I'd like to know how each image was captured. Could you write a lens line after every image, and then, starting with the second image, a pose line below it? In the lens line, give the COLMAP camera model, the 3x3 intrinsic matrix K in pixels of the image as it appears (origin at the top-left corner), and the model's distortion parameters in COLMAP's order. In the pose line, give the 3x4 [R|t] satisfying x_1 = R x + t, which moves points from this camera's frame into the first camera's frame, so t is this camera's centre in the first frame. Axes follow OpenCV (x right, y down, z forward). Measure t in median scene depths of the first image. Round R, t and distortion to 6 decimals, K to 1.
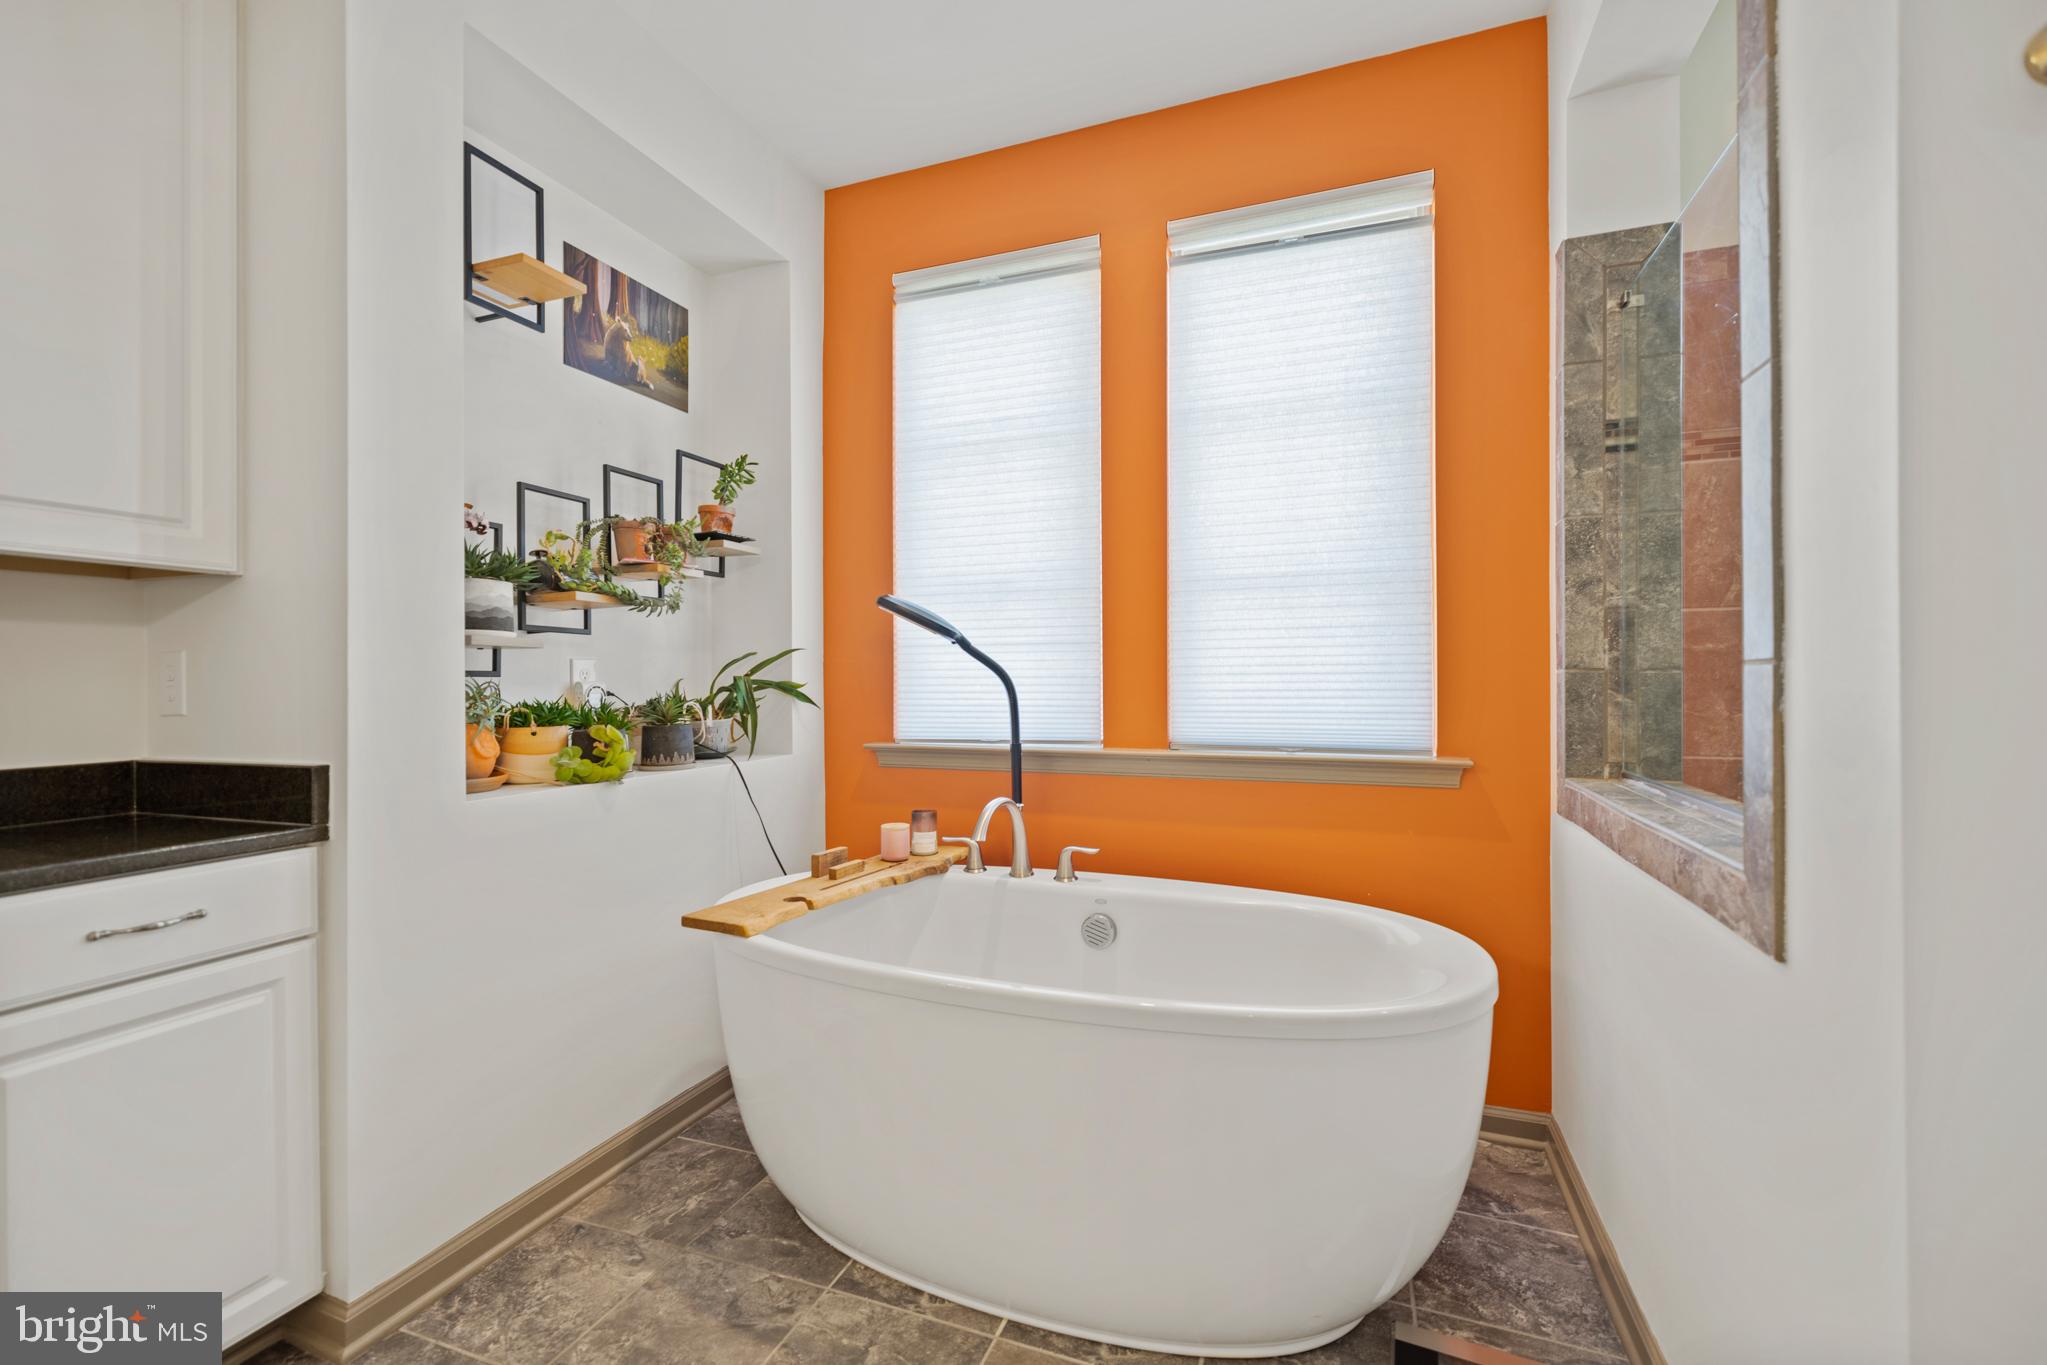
lens RADIAL K [[868.3, 0, 1015.8], [0, 868.3, 674.5], [0, 0, 1]] dist [-0.001243, 0.000361]
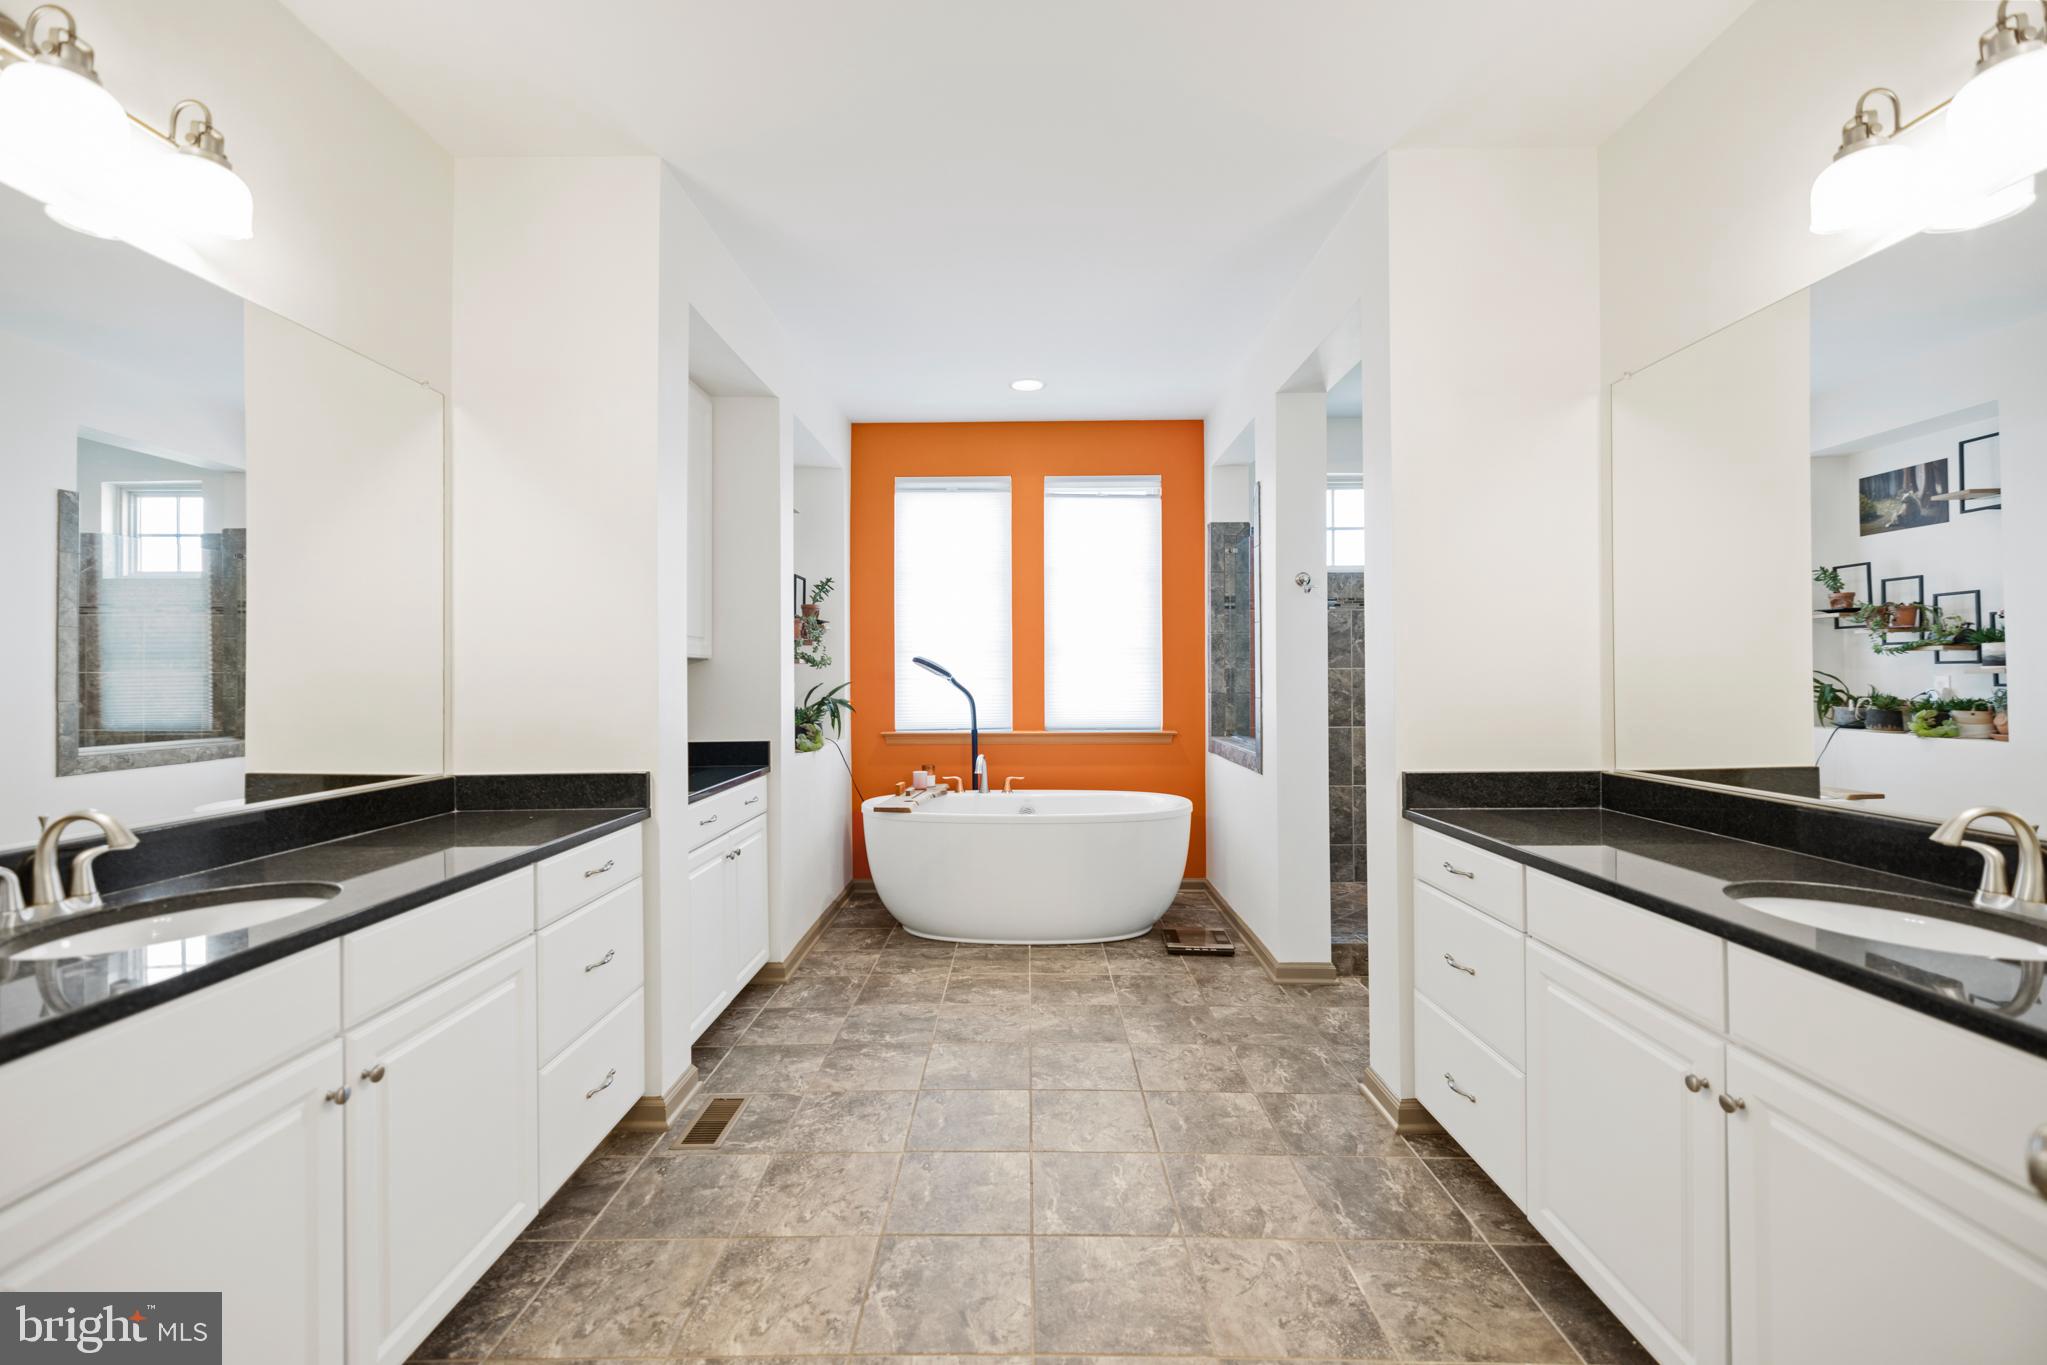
lens RADIAL K [[868.3, 0, 1008.0], [0, 868.3, 664.2], [0, 0, 1]] dist [-0.001243, 0.000361]
pose [[0.941054, 0.003743, 0.338234, -0.748939], [0.000224, 0.999932, -0.011690, -0.060140], [-0.338255, 0.011077, 0.940989, -1.132963]]
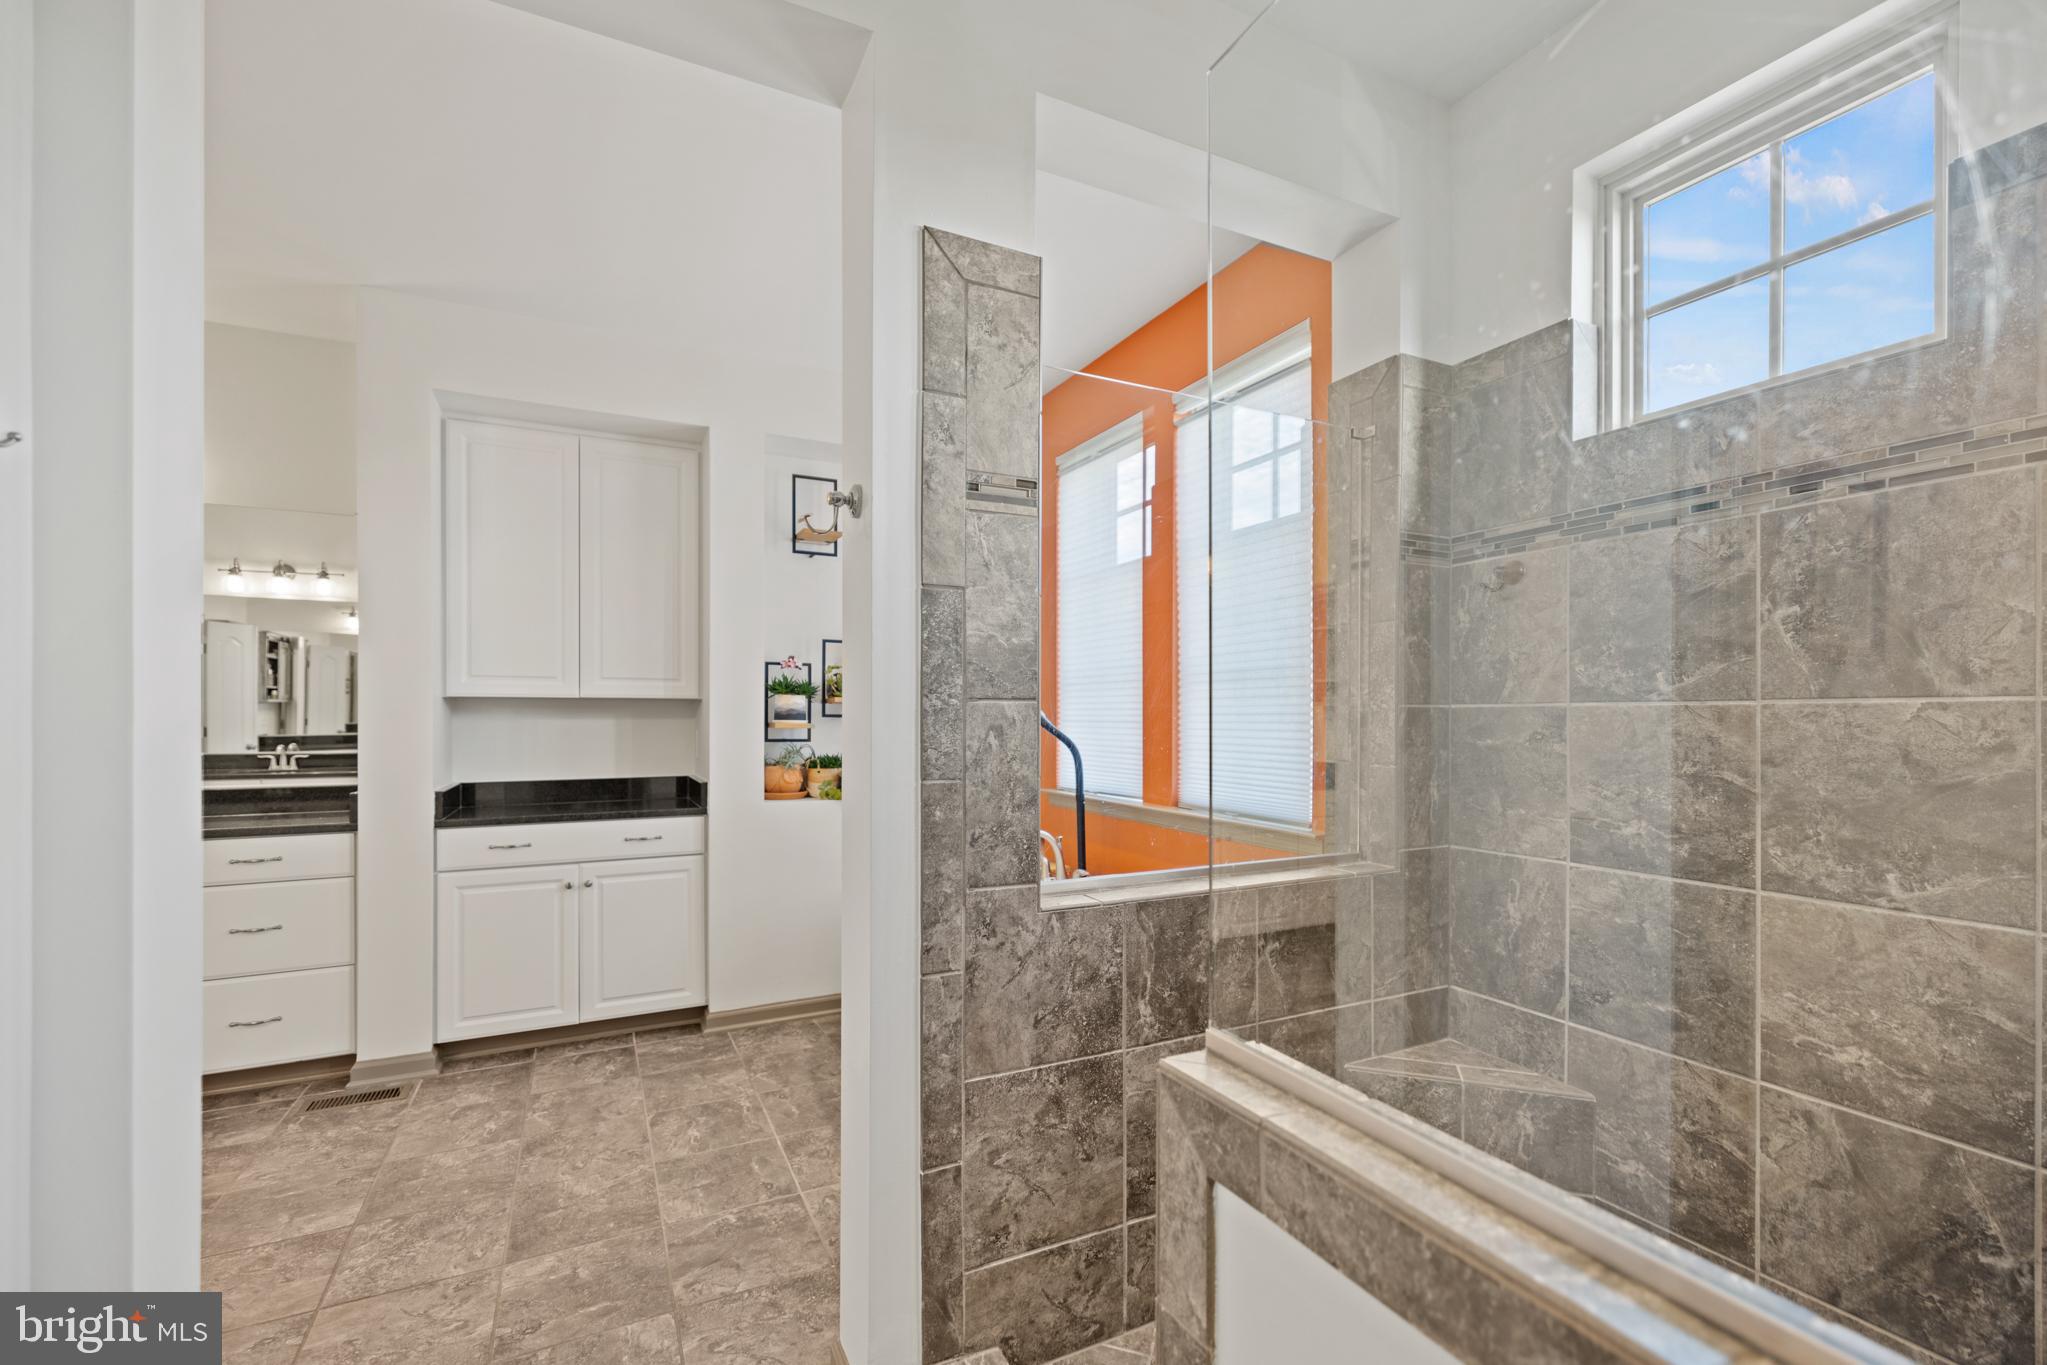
lens RADIAL K [[868.3, 0, 1015.5], [0, 868.3, 716.7], [0, 0, 1]] dist [-0.001243, 0.000361]
pose [[0.736075, 0.005461, -0.676878, 1.076591], [-0.001500, 0.999978, 0.006437, -0.067856], [0.676898, -0.003723, 0.736068, -0.121314]]
